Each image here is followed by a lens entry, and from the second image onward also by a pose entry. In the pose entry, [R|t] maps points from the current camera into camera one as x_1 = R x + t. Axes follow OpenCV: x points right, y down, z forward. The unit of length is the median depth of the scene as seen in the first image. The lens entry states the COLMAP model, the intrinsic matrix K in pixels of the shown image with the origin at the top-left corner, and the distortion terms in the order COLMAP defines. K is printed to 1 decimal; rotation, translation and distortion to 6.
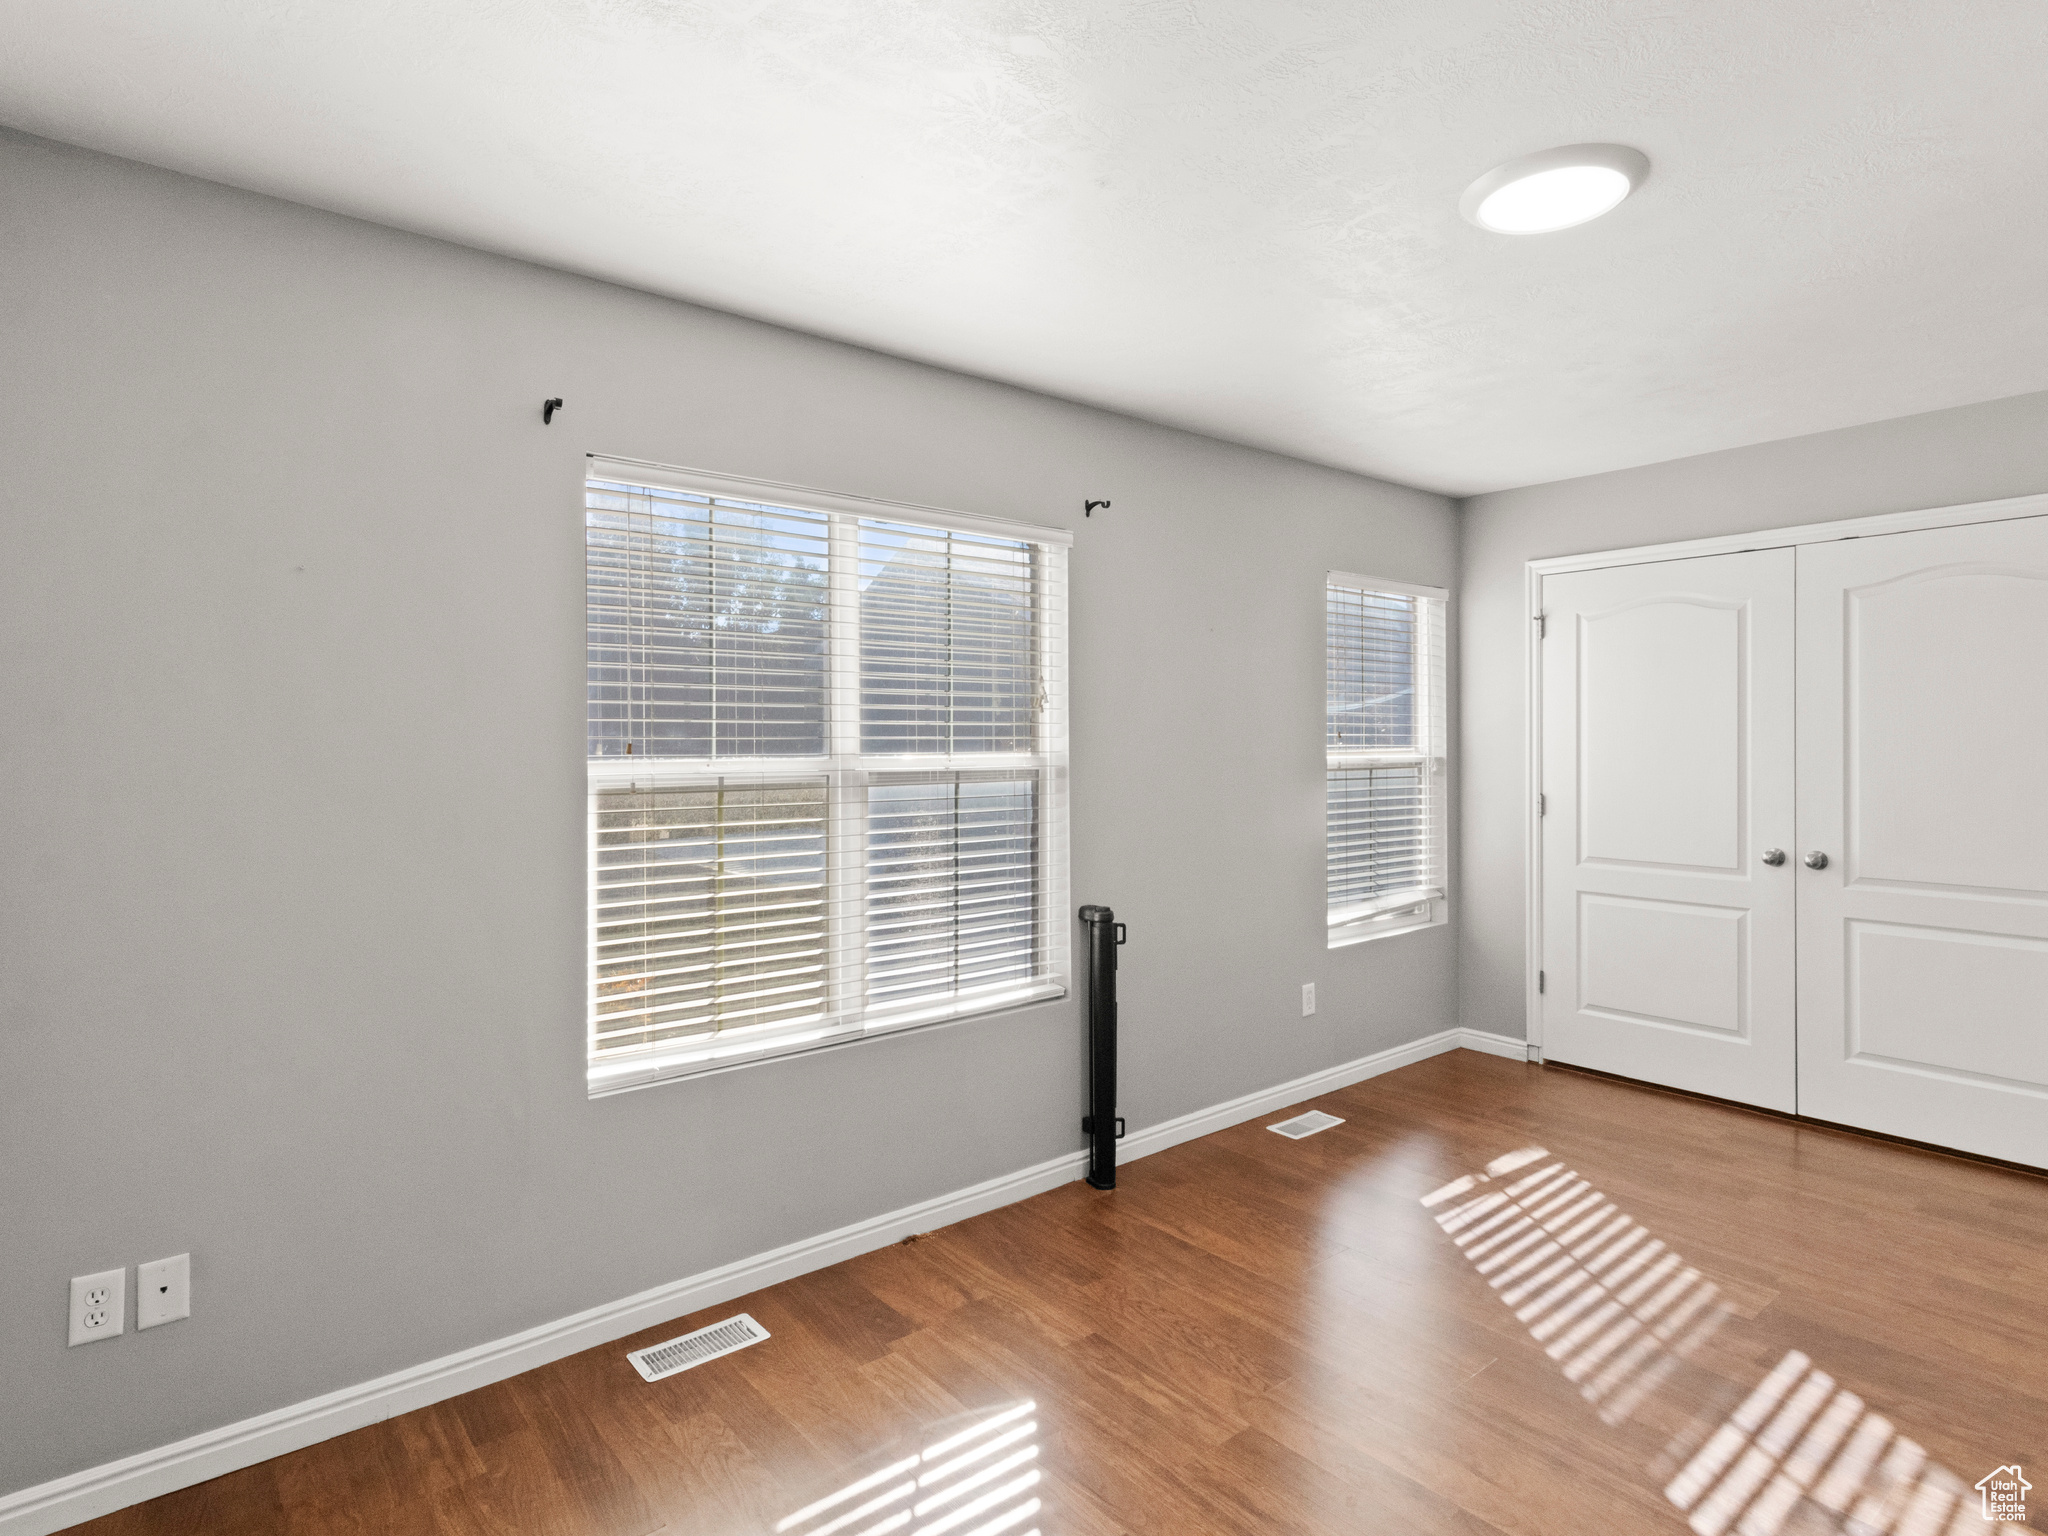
lens RADIAL K [[1108.7, 0, 1075.1], [0, 1108.7, 732.3], [0, 0, 1]] dist [-0.022316, 0.009873]
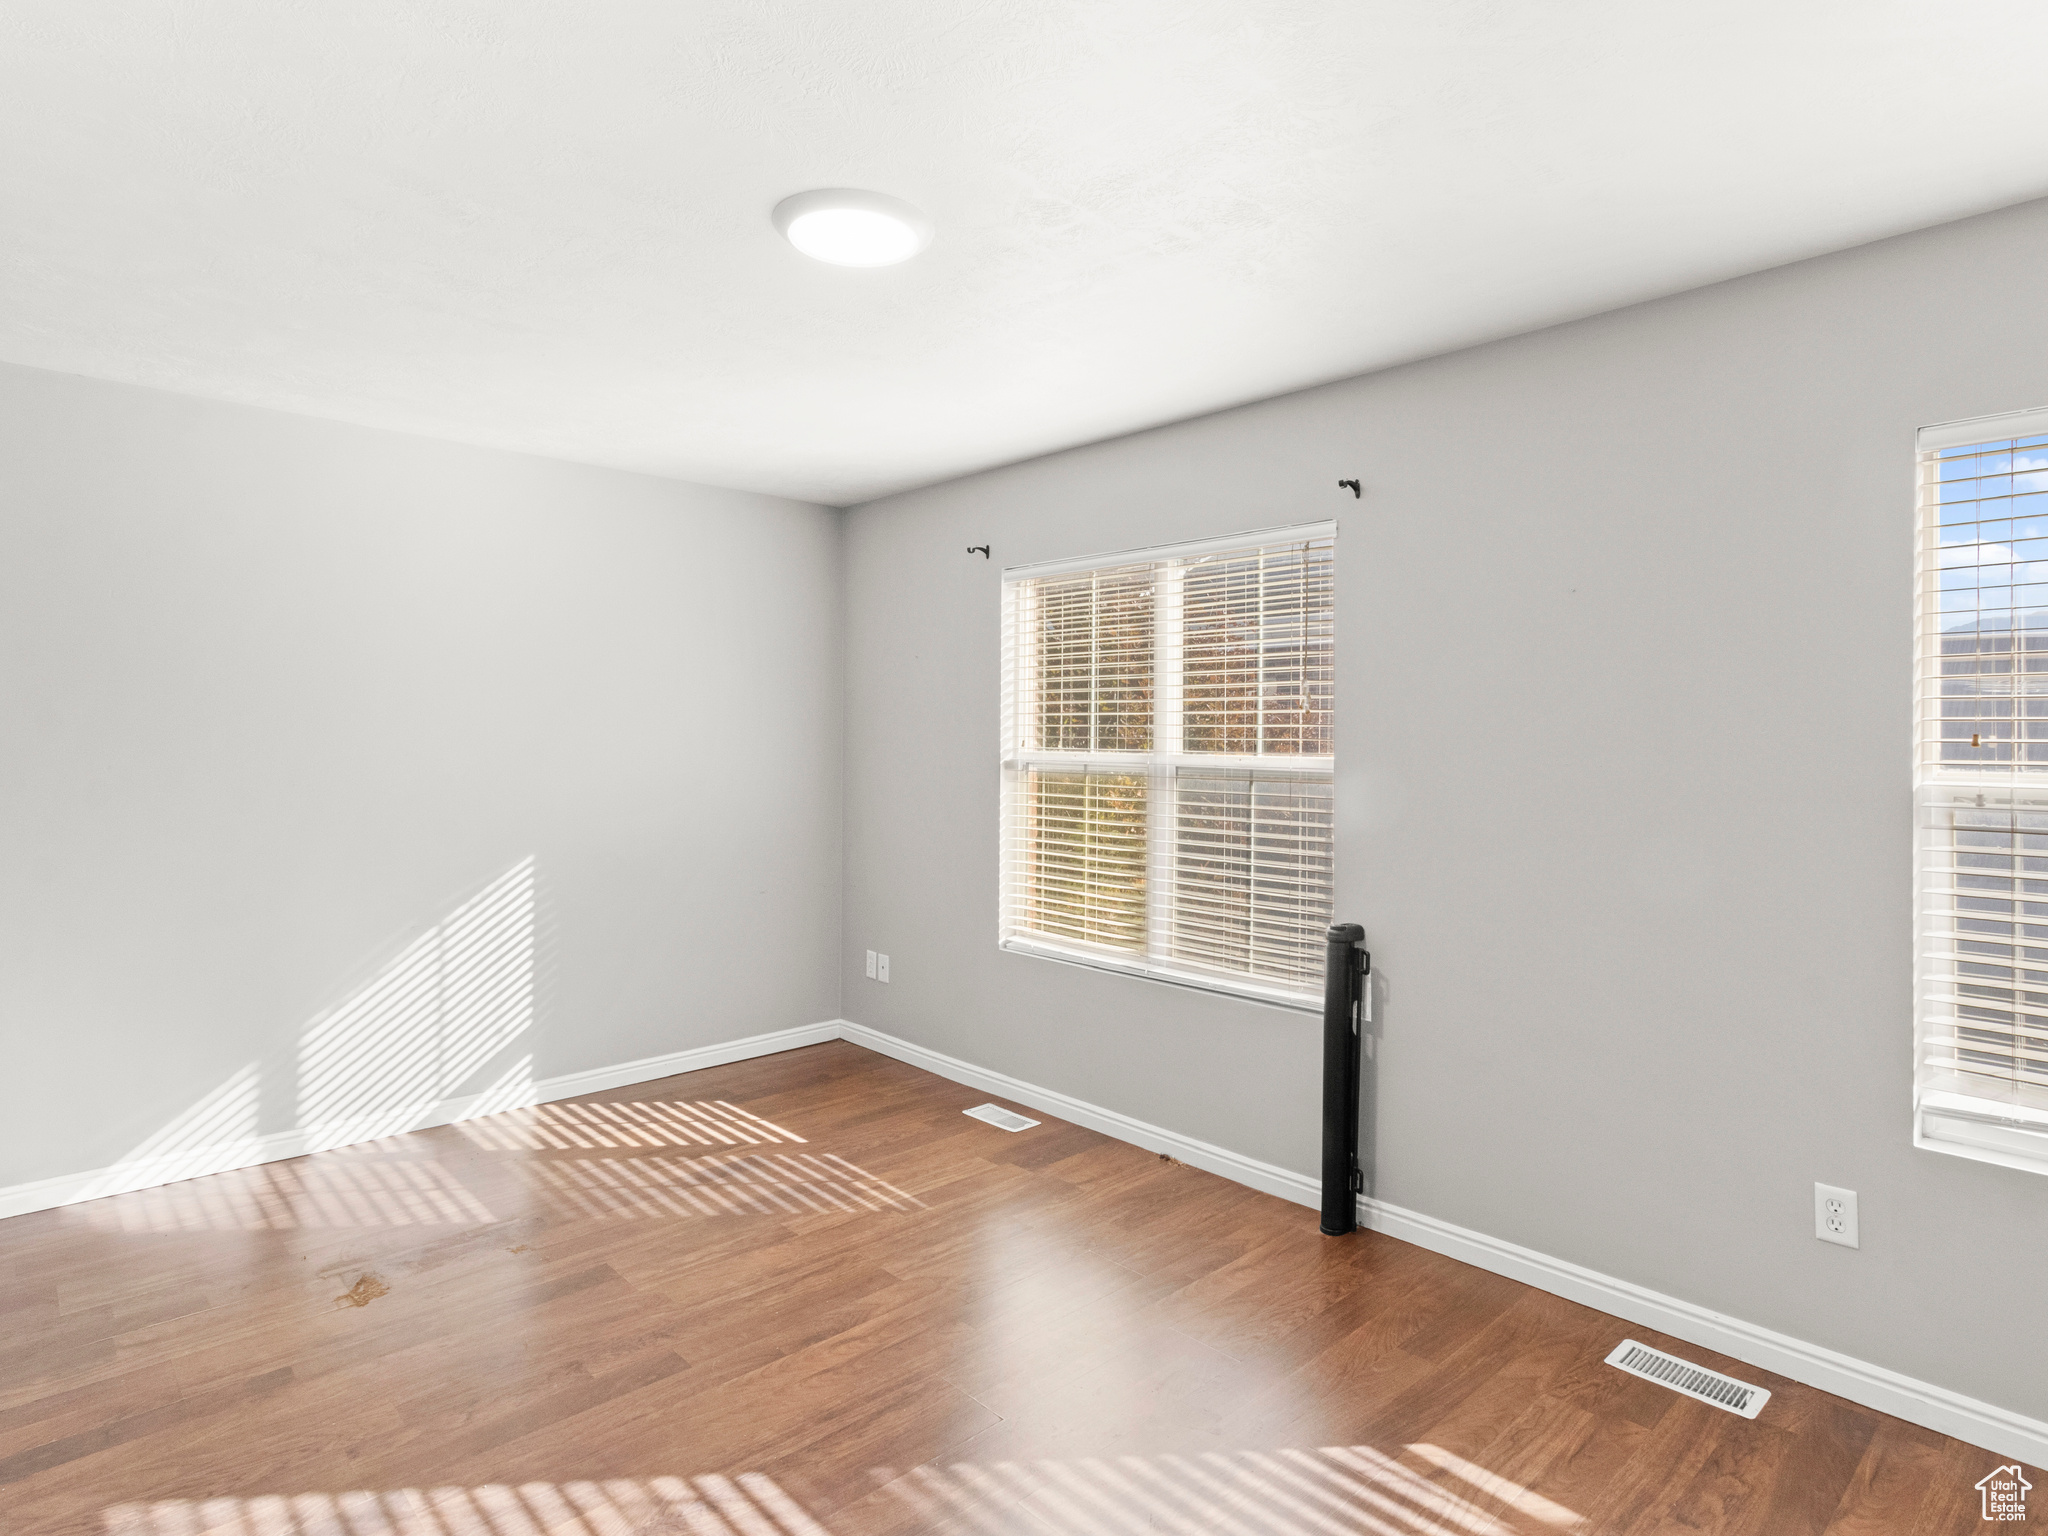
lens RADIAL K [[1113.8, 0, 1023.9], [0, 1113.8, 729.1], [0, 0, 1]] dist [-0.000729, 0.003882]
pose [[0.044975, -0.002328, -0.998985, 1.040450], [-0.000028, 0.999997, -0.002331, -0.002730], [0.998988, 0.000133, 0.044975, 0.780329]]
